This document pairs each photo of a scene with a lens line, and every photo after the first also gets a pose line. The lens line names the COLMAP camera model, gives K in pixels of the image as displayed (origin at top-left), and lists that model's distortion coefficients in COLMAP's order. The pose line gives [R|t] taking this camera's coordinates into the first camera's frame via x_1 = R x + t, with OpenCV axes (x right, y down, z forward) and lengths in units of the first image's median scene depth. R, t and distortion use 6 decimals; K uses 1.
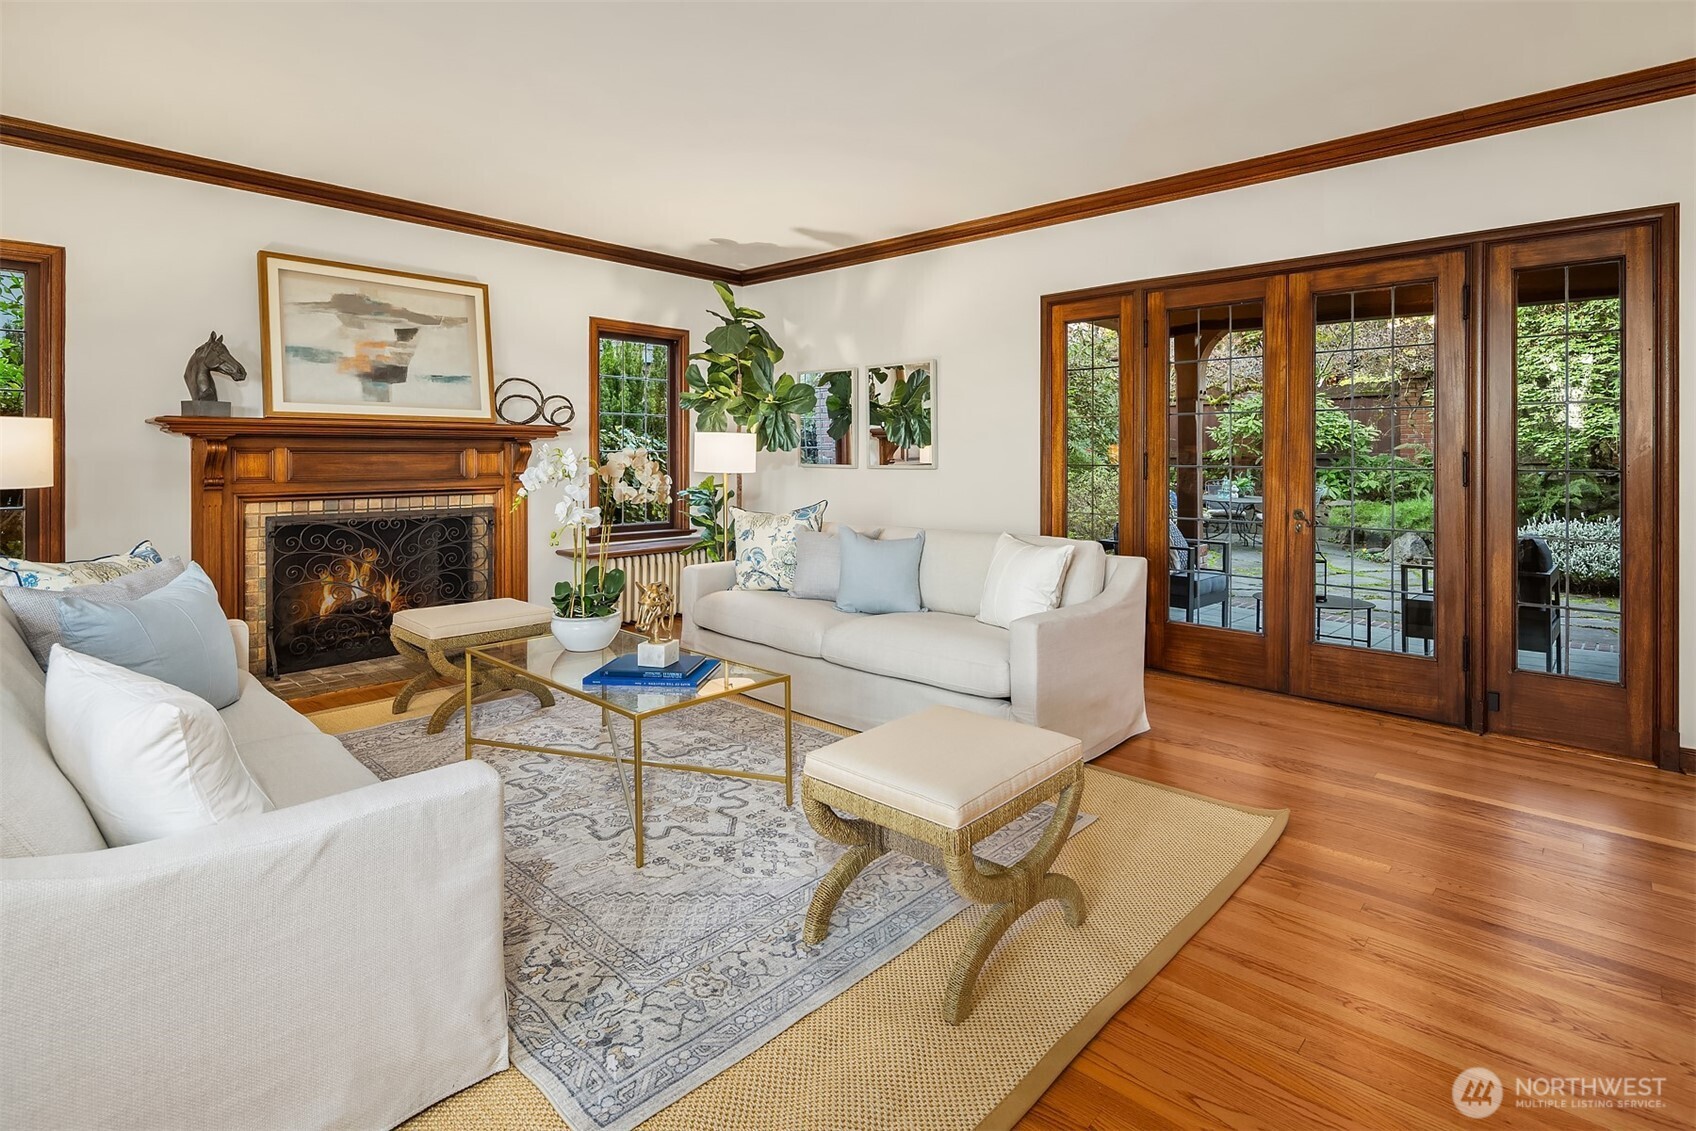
lens RADIAL K [[827.5, 0, 847.0], [0, 827.5, 450.7], [0, 0, 1]] dist [0.000133, -0.000149]
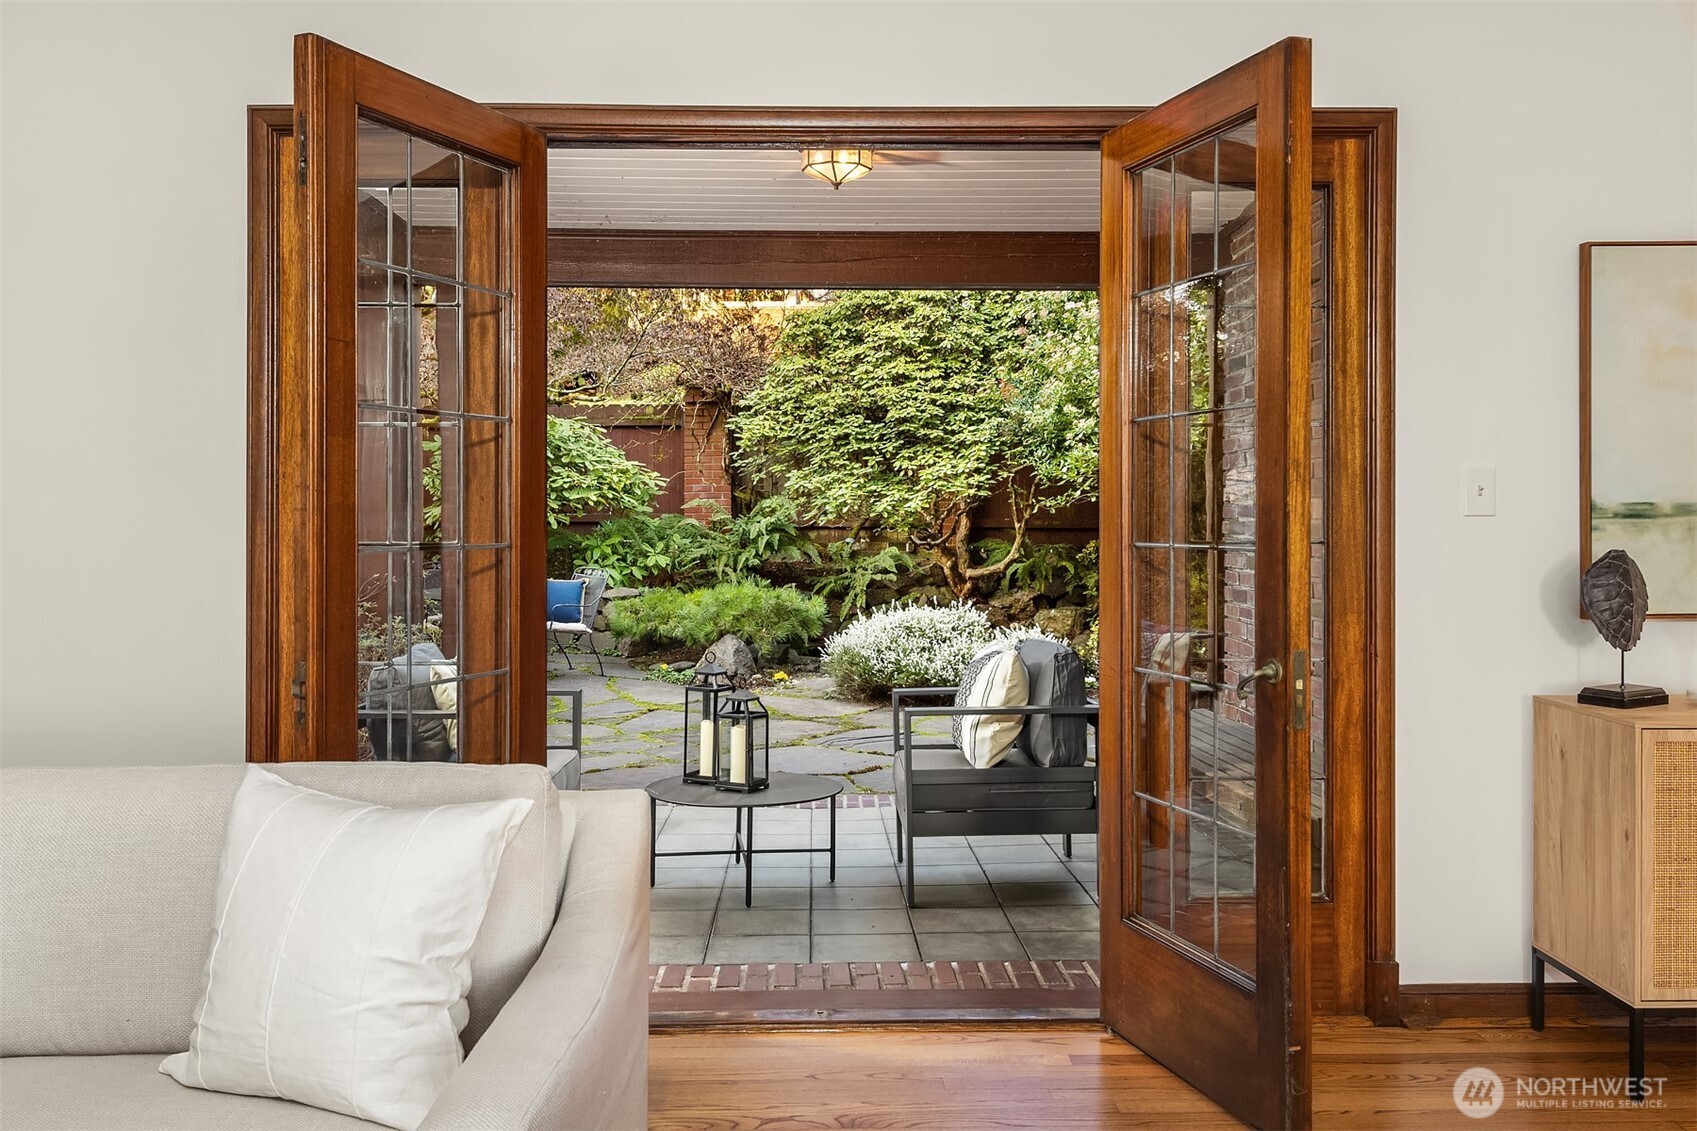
lens RADIAL K [[1391.2, 0, 848.2], [0, 1391.2, 512.7], [0, 0, 1]] dist [-0.003450, -0.002356]
pose [[0.730431, -0.002061, 0.682984, -0.001353], [0.000794, 0.999997, 0.002169, 0.000418], [-0.682986, -0.001042, 0.730431, 0.132998]]
